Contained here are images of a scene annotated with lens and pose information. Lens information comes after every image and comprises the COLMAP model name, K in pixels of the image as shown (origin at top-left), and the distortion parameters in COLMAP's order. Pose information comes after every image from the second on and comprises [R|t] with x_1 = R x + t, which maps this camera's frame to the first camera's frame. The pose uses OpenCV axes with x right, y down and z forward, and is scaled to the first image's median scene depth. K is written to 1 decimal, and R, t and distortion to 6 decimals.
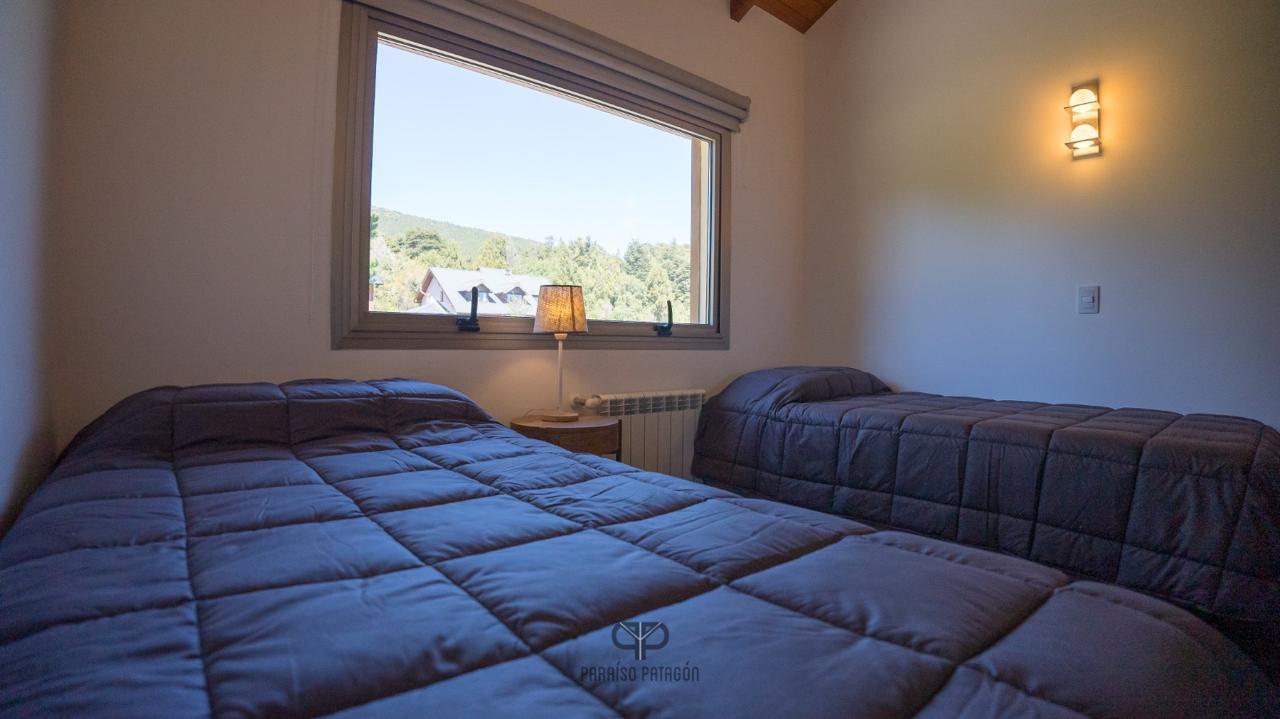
lens RADIAL K [[613.2, 0, 640.0], [0, 613.2, 359.5], [0, 0, 1]] dist [-0.097775, 0.001475]
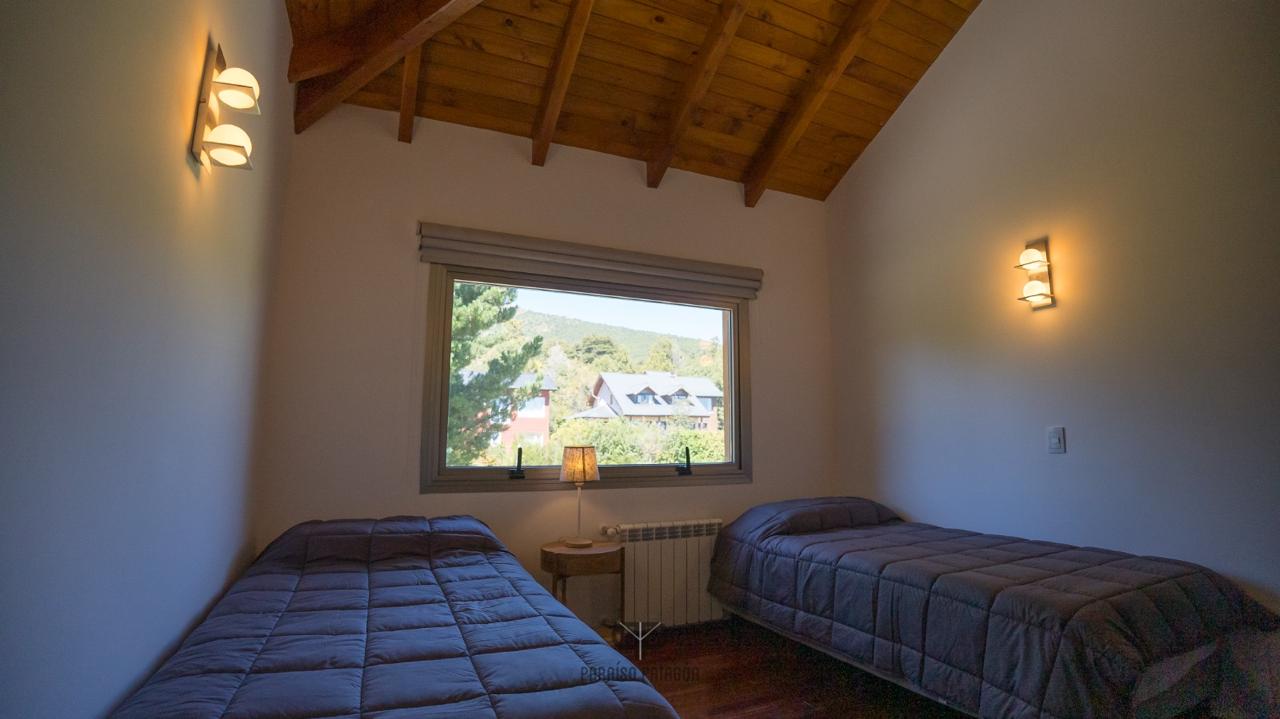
lens RADIAL K [[613.2, 0, 640.0], [0, 613.2, 359.5], [0, 0, 1]] dist [-0.097775, 0.001475]
pose [[0.959369, -0.046531, -0.278290, 0.356700], [0.002925, 0.987895, -0.155097, -0.089930], [0.282138, 0.147981, 0.947892, -0.260758]]
